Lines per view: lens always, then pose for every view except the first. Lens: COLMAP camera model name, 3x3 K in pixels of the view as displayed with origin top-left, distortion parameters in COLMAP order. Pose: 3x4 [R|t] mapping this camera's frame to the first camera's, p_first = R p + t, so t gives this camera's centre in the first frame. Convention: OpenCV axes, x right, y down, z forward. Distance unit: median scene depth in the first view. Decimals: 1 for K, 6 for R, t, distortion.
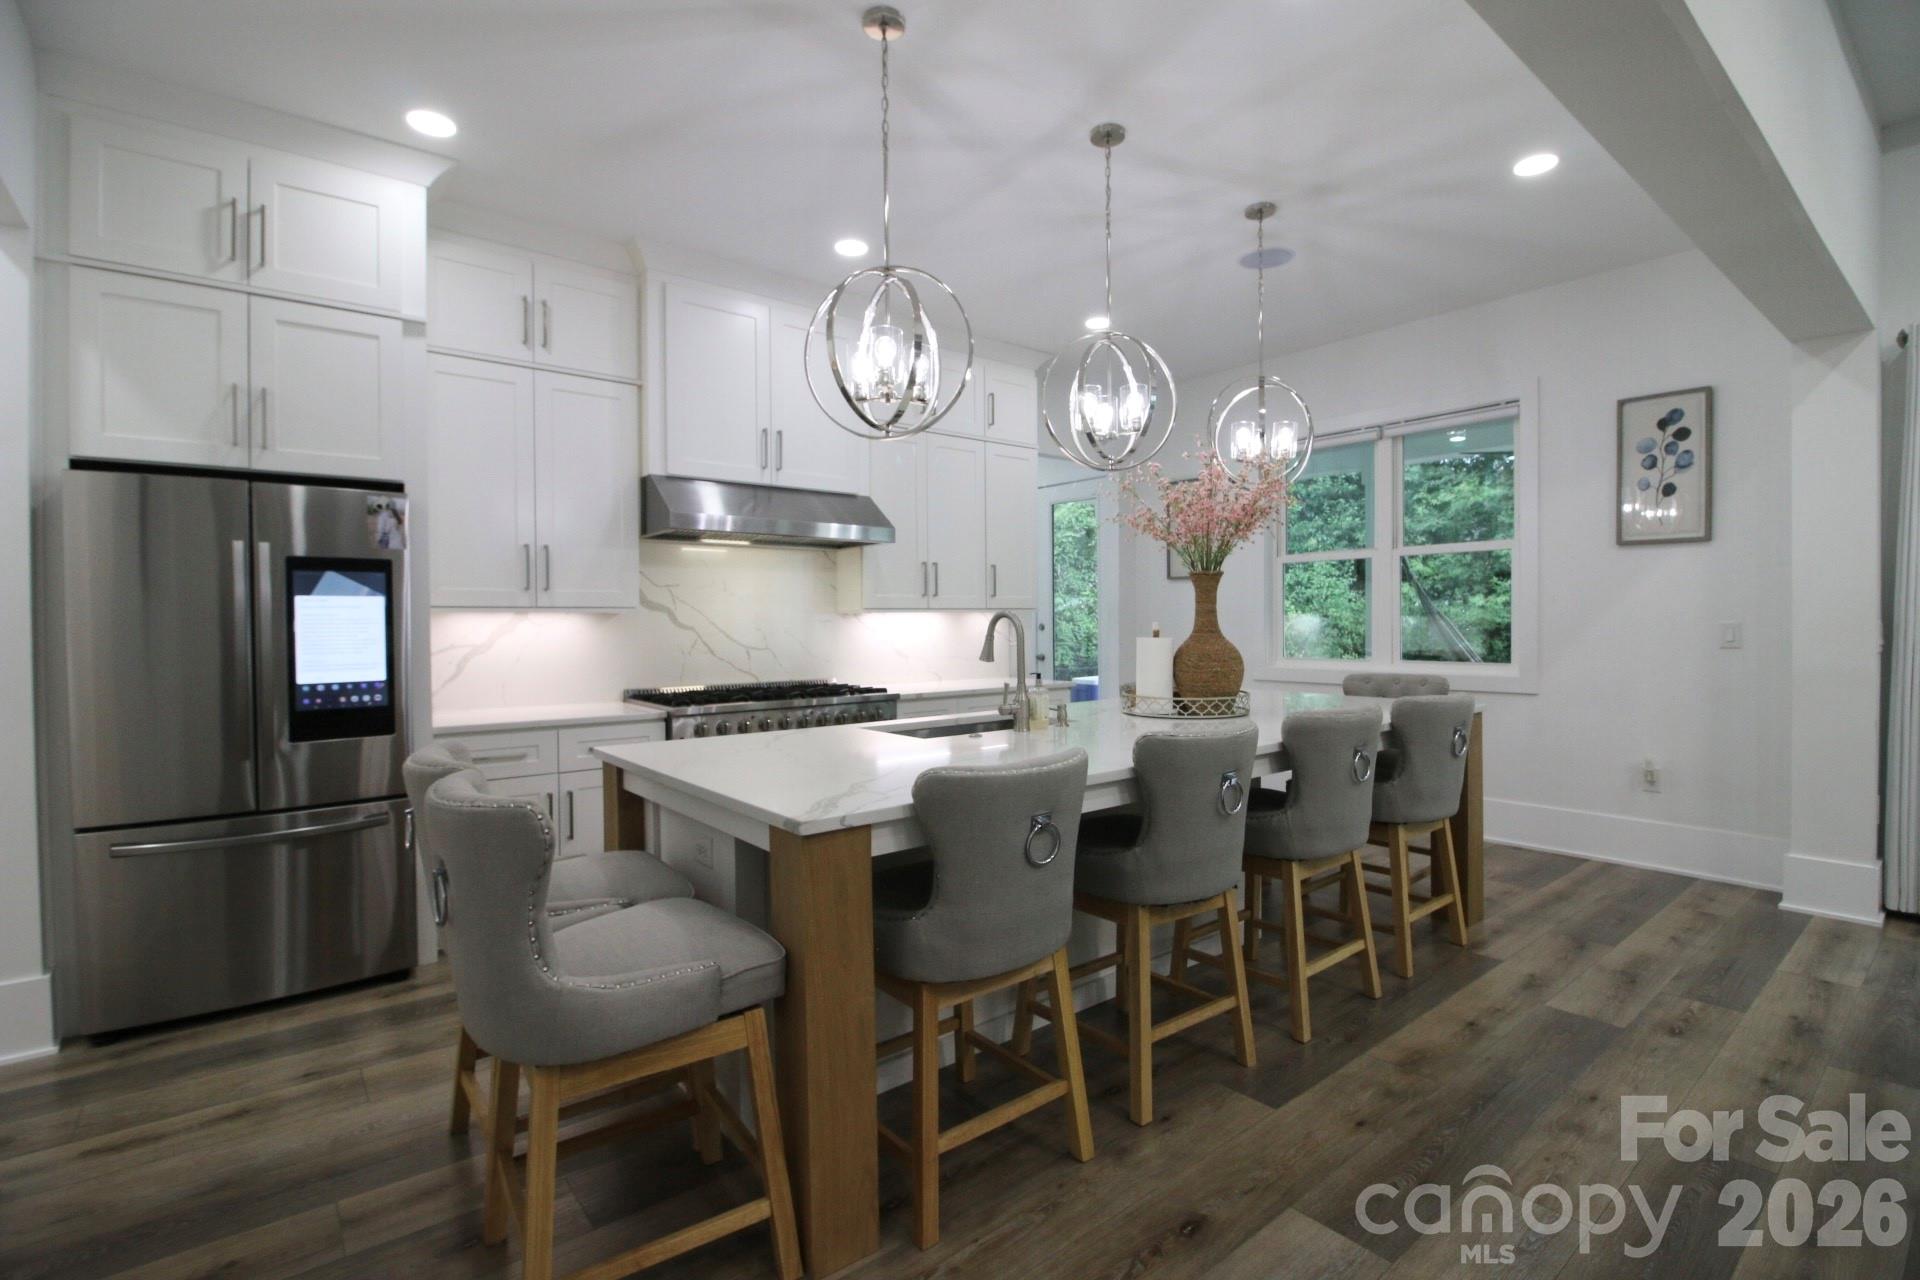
lens RADIAL K [[864.7, 0, 955.7], [0, 864.7, 631.3], [0, 0, 1]] dist [-0.000139, -0.000498]
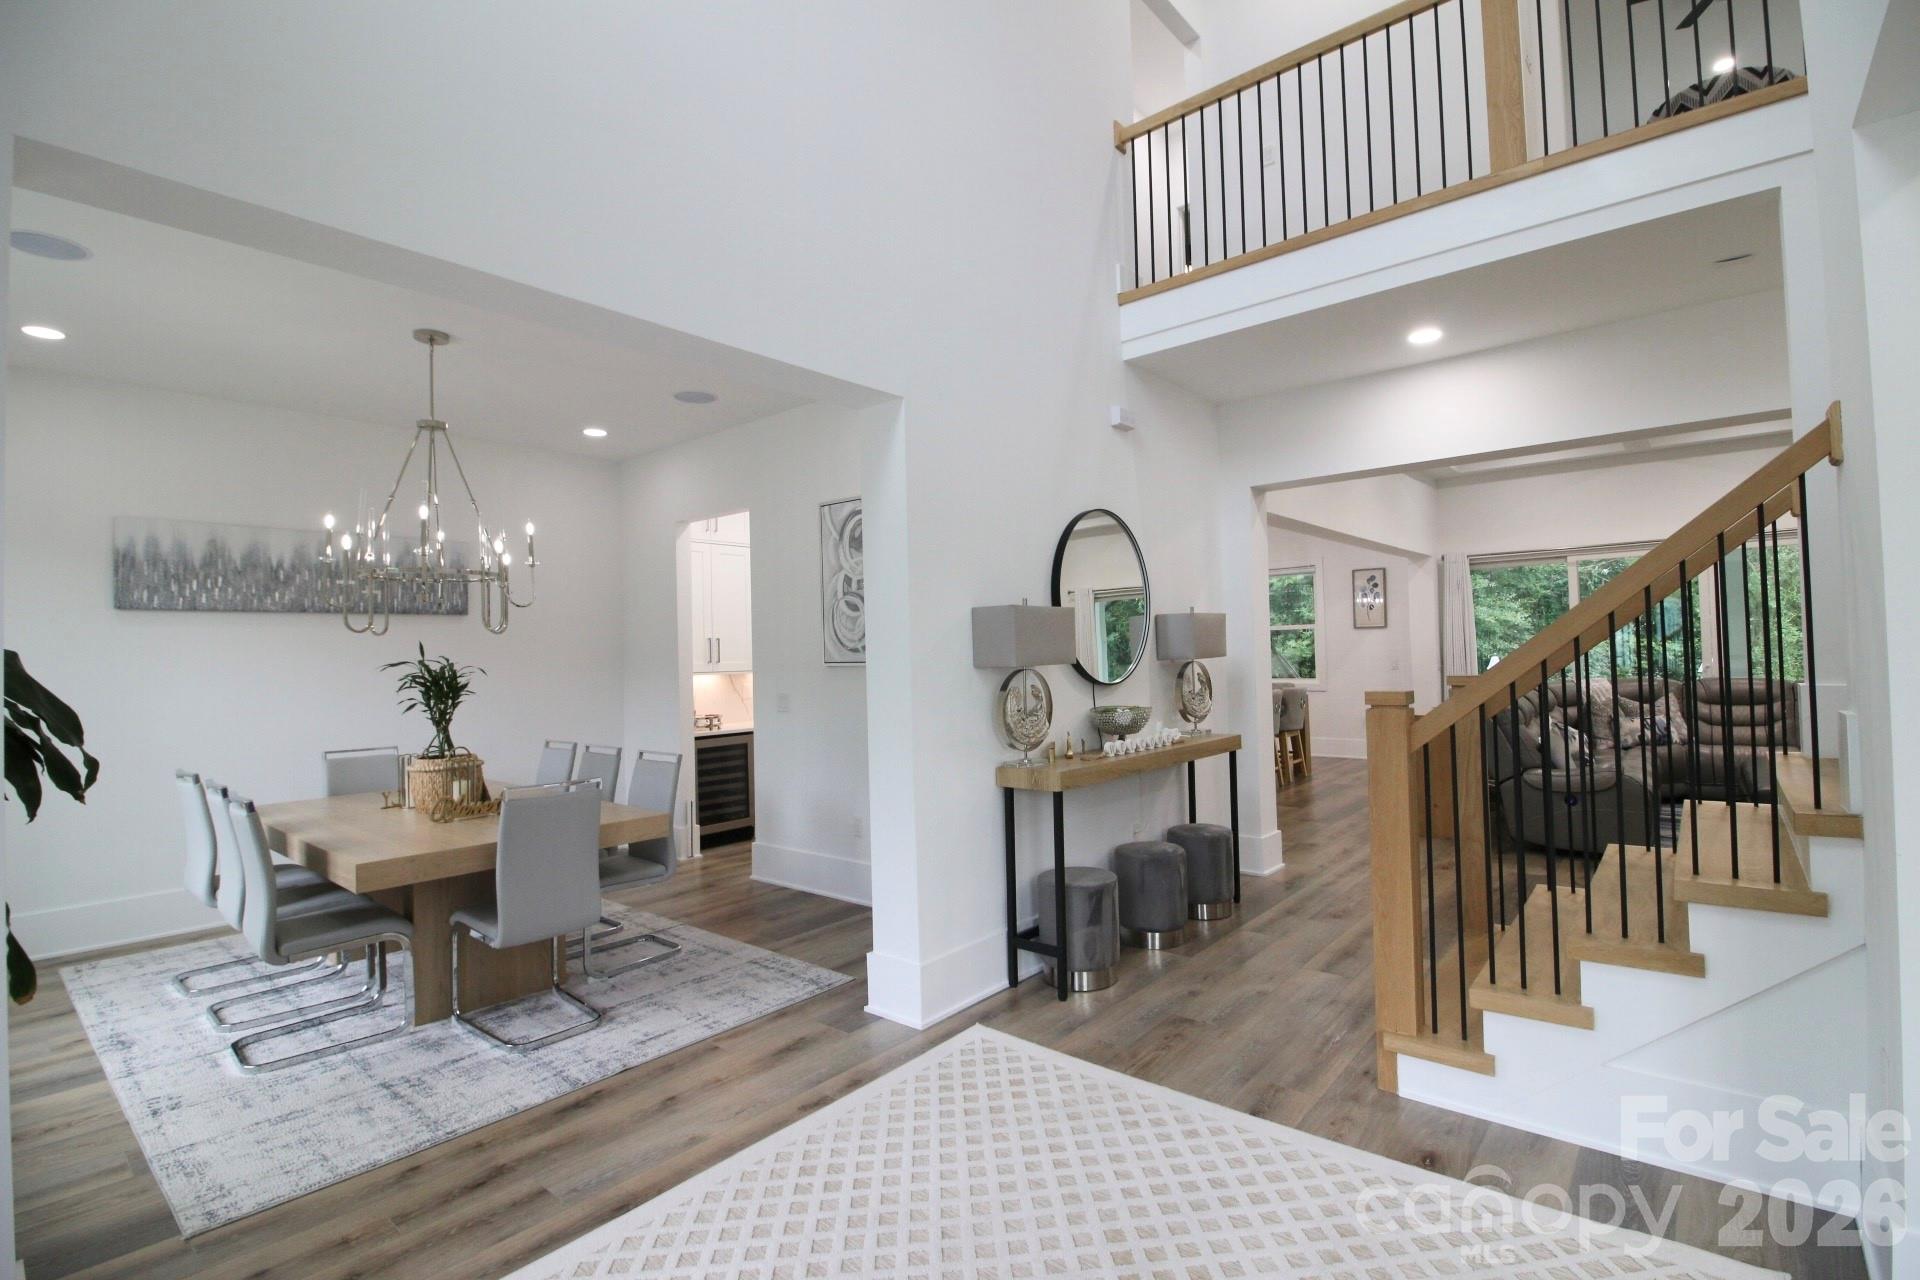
lens RADIAL K [[882.1, 0, 969.4], [0, 882.1, 637.0], [0, 0, 1]] dist [-0.016211, -0.001191]
pose [[0.980798, -0.010109, 0.194765, -0.844110], [0.019022, 0.998853, -0.043942, 0.009570], [-0.194097, 0.046803, 0.979865, -1.311614]]
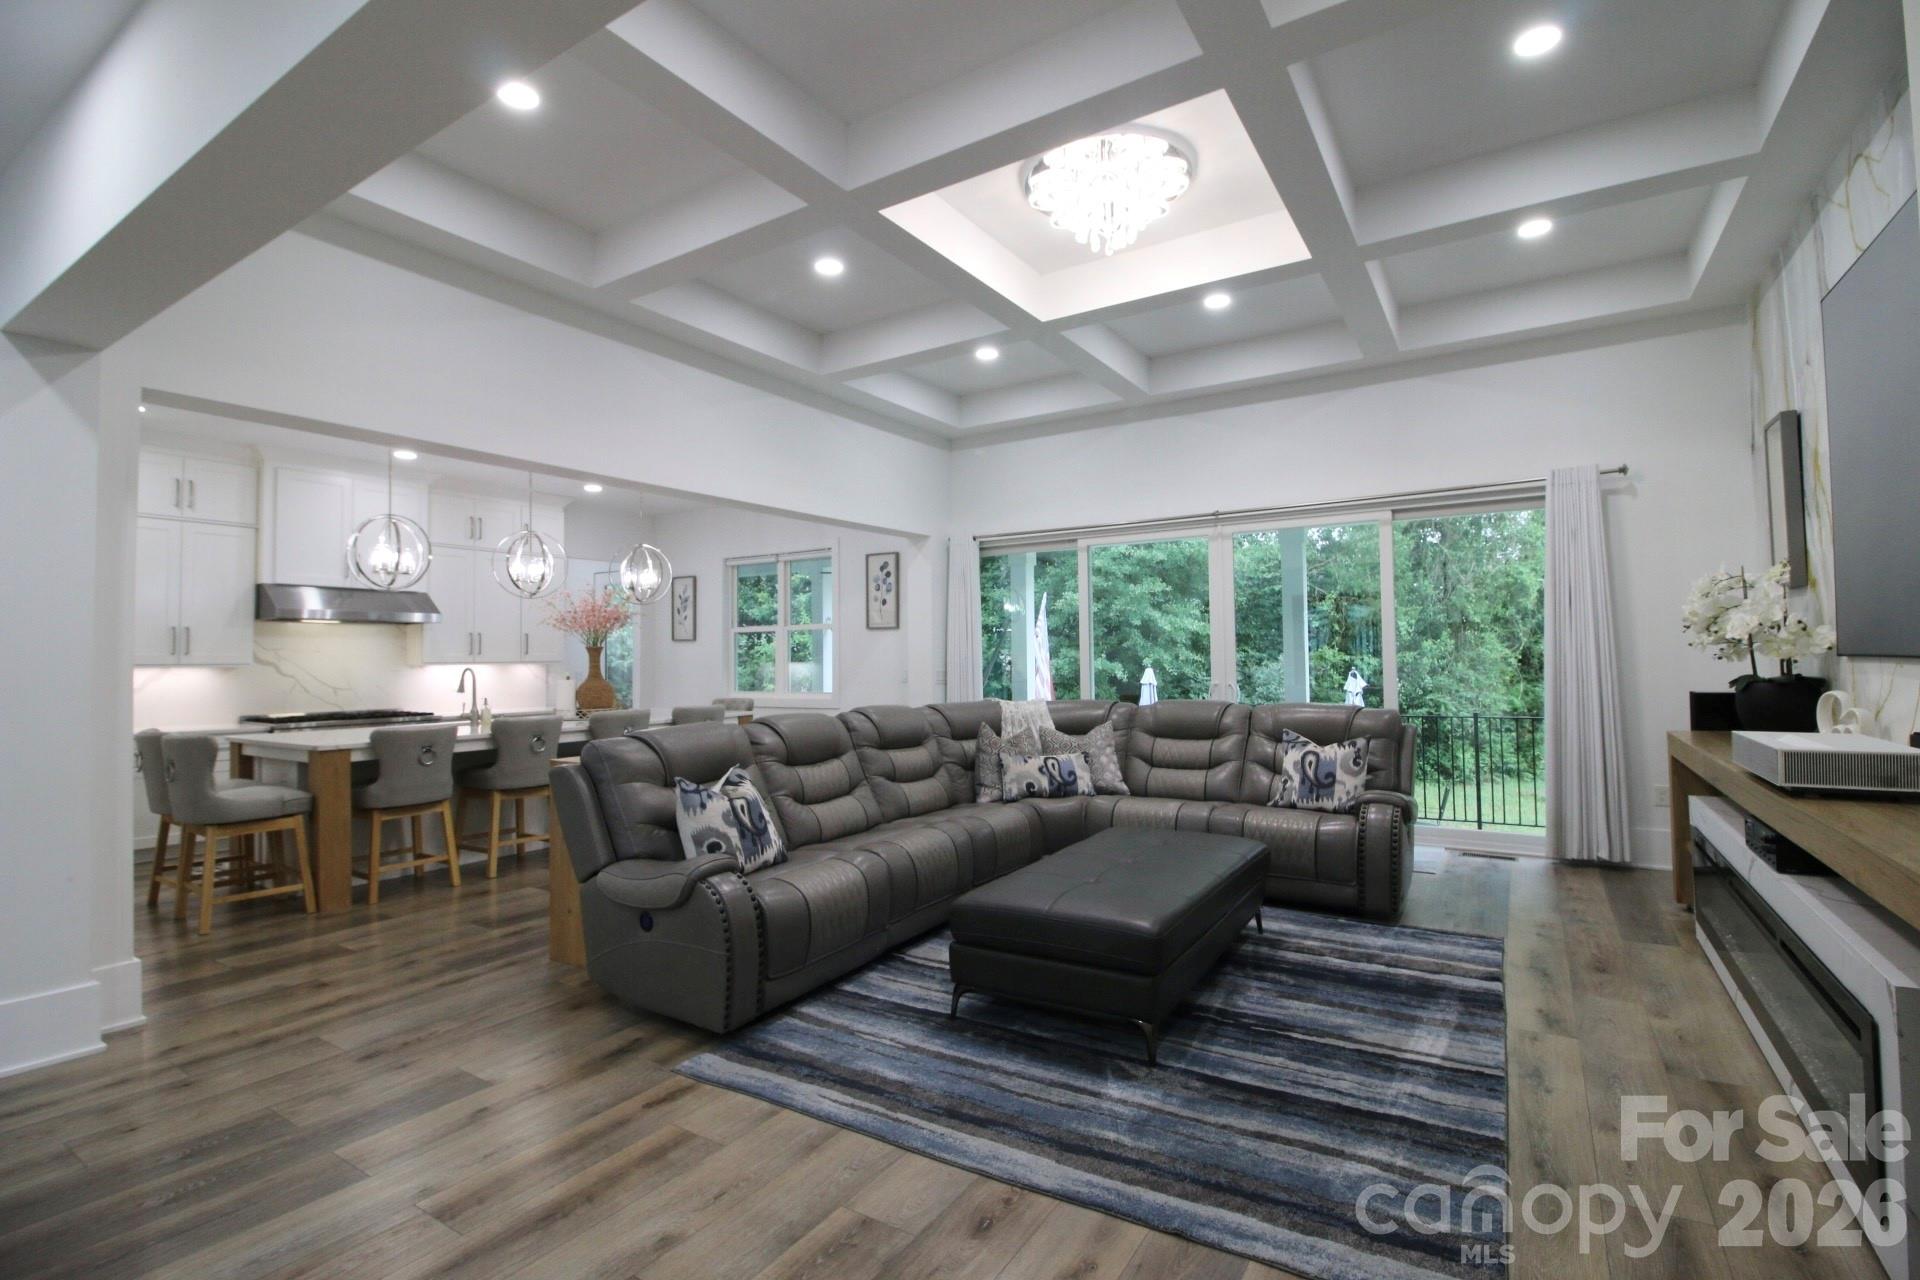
lens RADIAL K [[882.1, 0, 969.4], [0, 882.1, 637.0], [0, 0, 1]] dist [-0.016211, -0.001191]
pose [[0.944036, 0.006732, 0.329772, 0.367971], [0.006711, 0.999193, -0.039609, -0.004486], [-0.329773, 0.039605, 0.943229, -1.001627]]
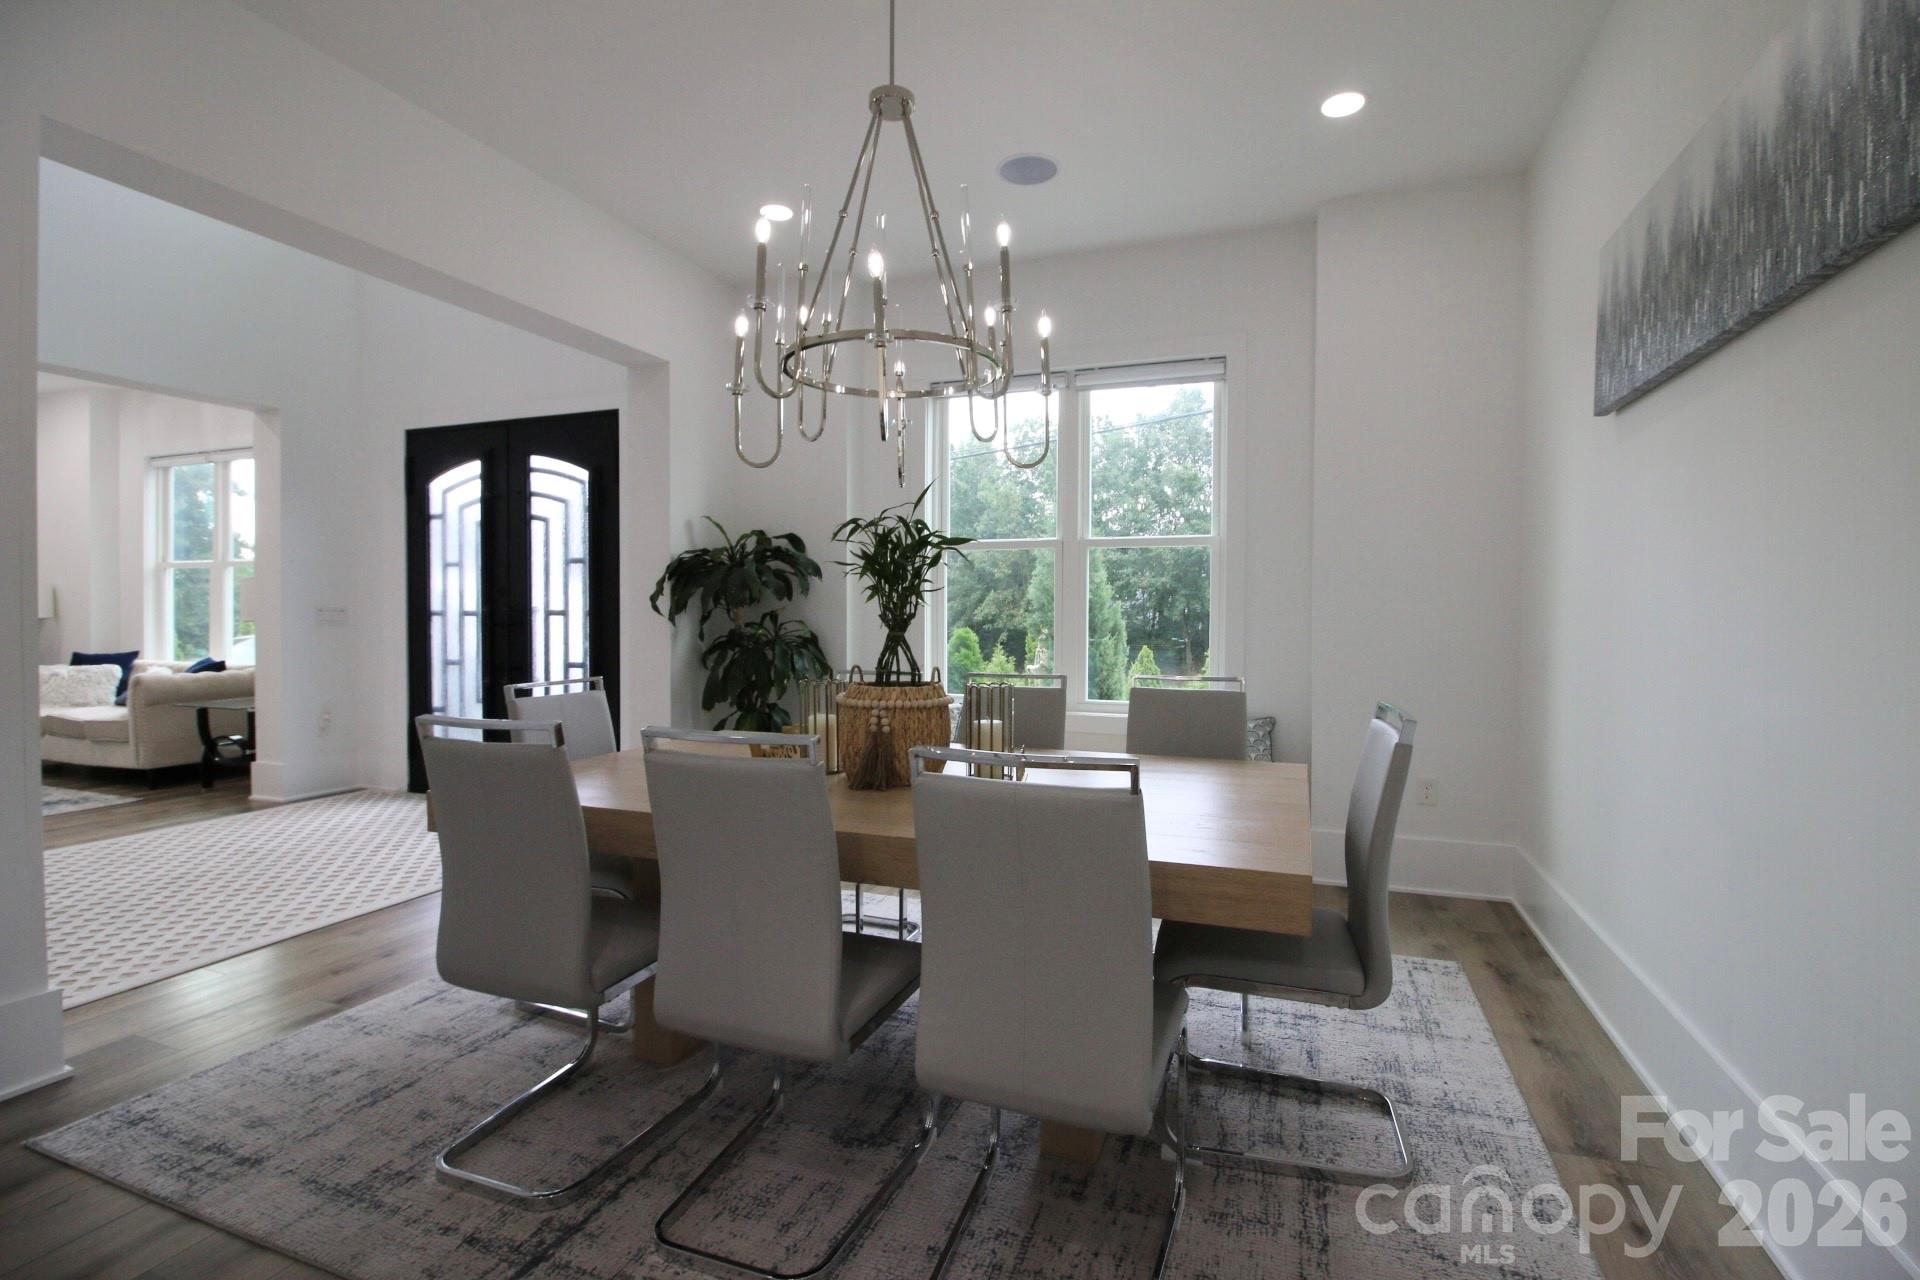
lens RADIAL K [[882.1, 0, 969.4], [0, 882.1, 637.0], [0, 0, 1]] dist [-0.016211, -0.001191]
pose [[-0.857423, 0.026264, -0.513941, -1.178450], [0.003243, 0.998953, 0.045640, 0.063911], [0.514601, 0.037466, -0.856611, 2.349118]]
